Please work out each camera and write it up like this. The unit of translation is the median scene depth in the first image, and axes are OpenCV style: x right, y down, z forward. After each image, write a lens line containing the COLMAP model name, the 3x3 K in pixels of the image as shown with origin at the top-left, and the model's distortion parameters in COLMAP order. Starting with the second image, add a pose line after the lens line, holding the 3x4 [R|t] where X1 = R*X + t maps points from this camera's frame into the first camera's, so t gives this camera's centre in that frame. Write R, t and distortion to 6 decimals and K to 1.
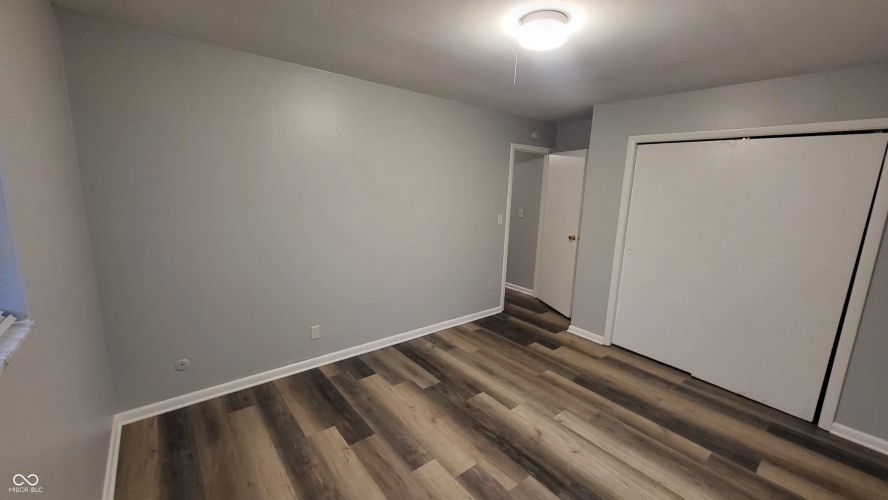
lens RADIAL K [[351.5, 0, 446.1], [0, 351.5, 246.6], [0, 0, 1]] dist [-0.002622, -0.000449]
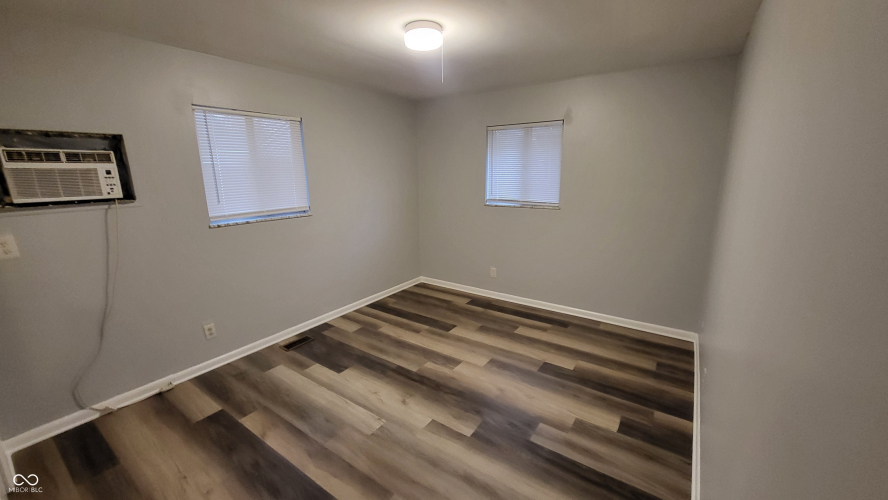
lens RADIAL K [[351.5, 0, 446.1], [0, 351.5, 246.6], [0, 0, 1]] dist [-0.002622, -0.000449]
pose [[-0.962955, 0.029885, -0.267999, 0.389847], [-0.073172, 0.927595, 0.366351, -0.280943], [0.259543, 0.372390, -0.891046, 1.705482]]
